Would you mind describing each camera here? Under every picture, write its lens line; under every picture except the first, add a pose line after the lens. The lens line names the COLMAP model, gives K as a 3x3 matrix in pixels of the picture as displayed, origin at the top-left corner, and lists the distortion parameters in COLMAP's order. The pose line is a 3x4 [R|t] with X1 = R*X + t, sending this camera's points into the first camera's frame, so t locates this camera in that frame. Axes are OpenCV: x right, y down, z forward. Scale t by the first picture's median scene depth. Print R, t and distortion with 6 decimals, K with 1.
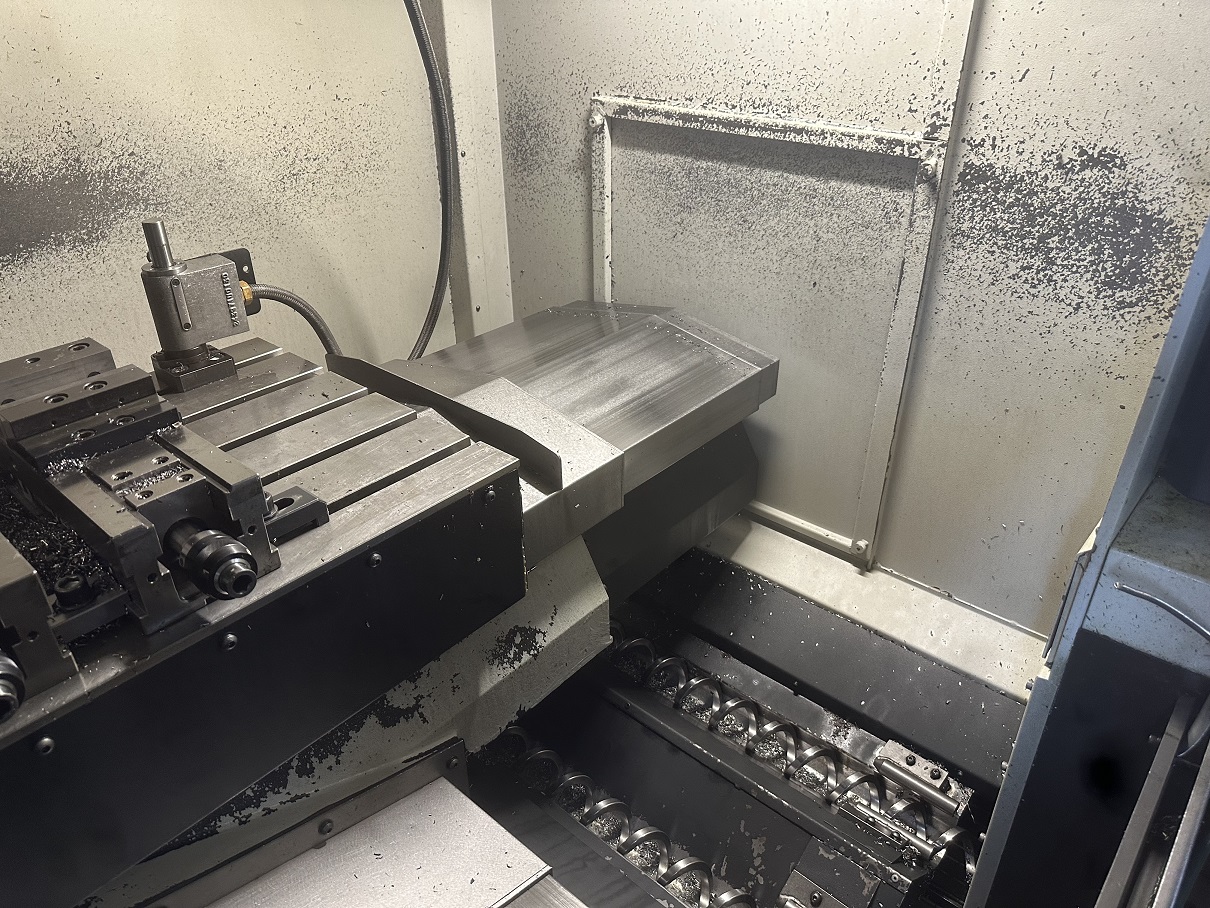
lens RADIAL K [[859.8, 0, 602.2], [0, 859.8, 452.0], [0, 0, 1]] dist [0.026072, -0.037915]
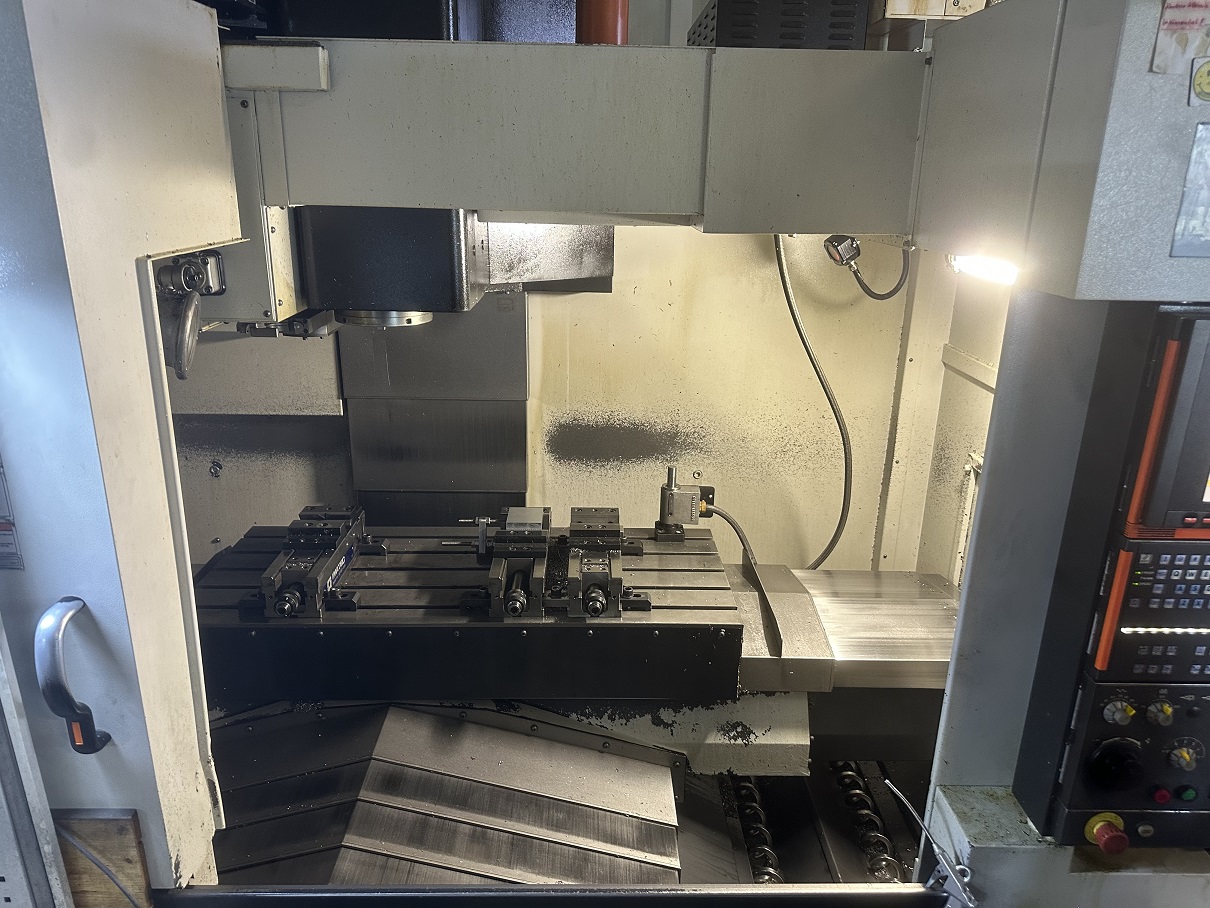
lens RADIAL K [[859.8, 0, 622.3], [0, 859.8, 432.6], [0, 0, 1]] dist [0.026072, -0.037915]
pose [[0.680906, 0.235176, -0.693584, 0.862852], [-0.395069, 0.915380, -0.077466, -0.115669], [0.616674, 0.326760, 0.716198, -0.666489]]
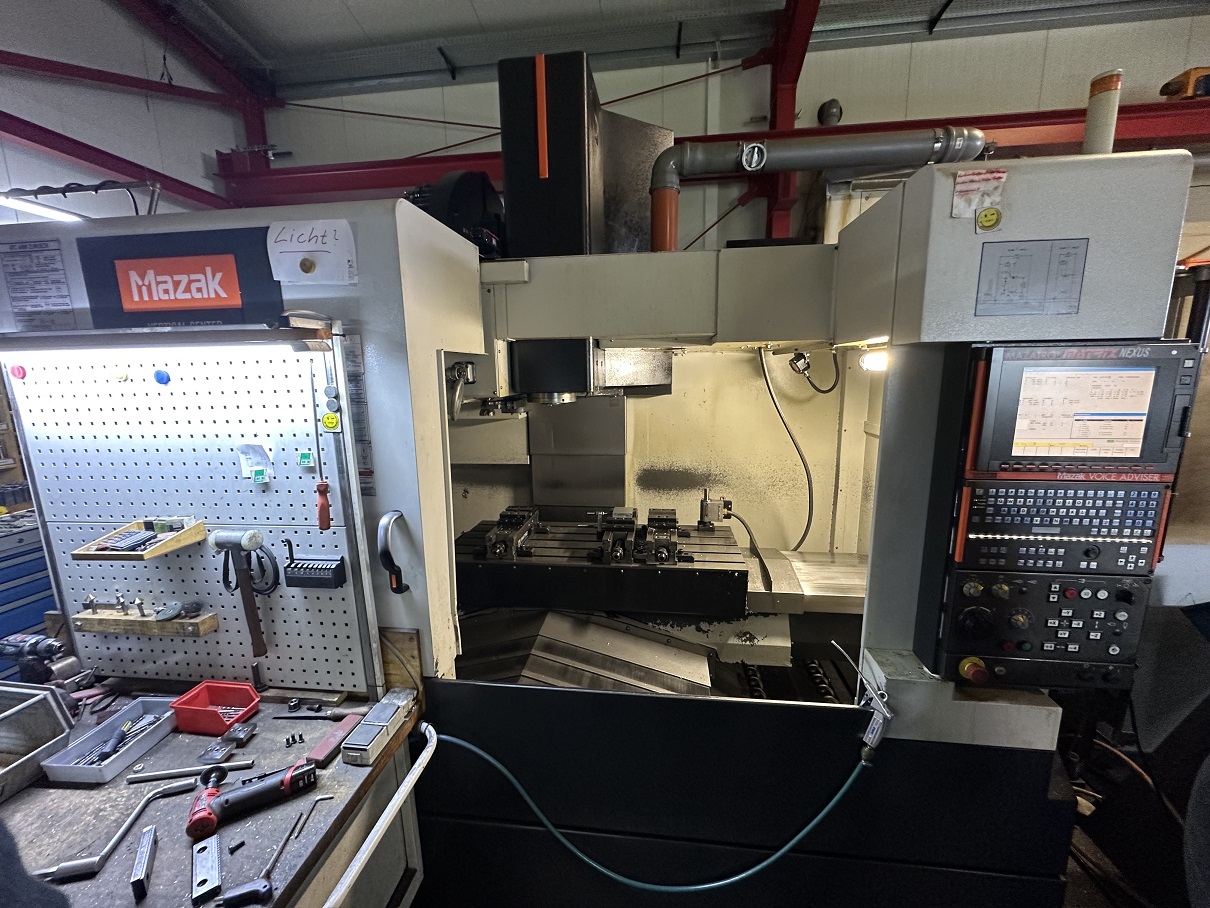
lens RADIAL K [[489.1, 0, 611.2], [0, 489.1, 444.6], [0, 0, 1]] dist [-0.009283, 0.004663]
pose [[0.566938, 0.125877, -0.814086, 0.978762], [-0.411706, 0.899273, -0.147667, 0.063456], [0.713498, 0.418882, 0.561657, -0.628007]]
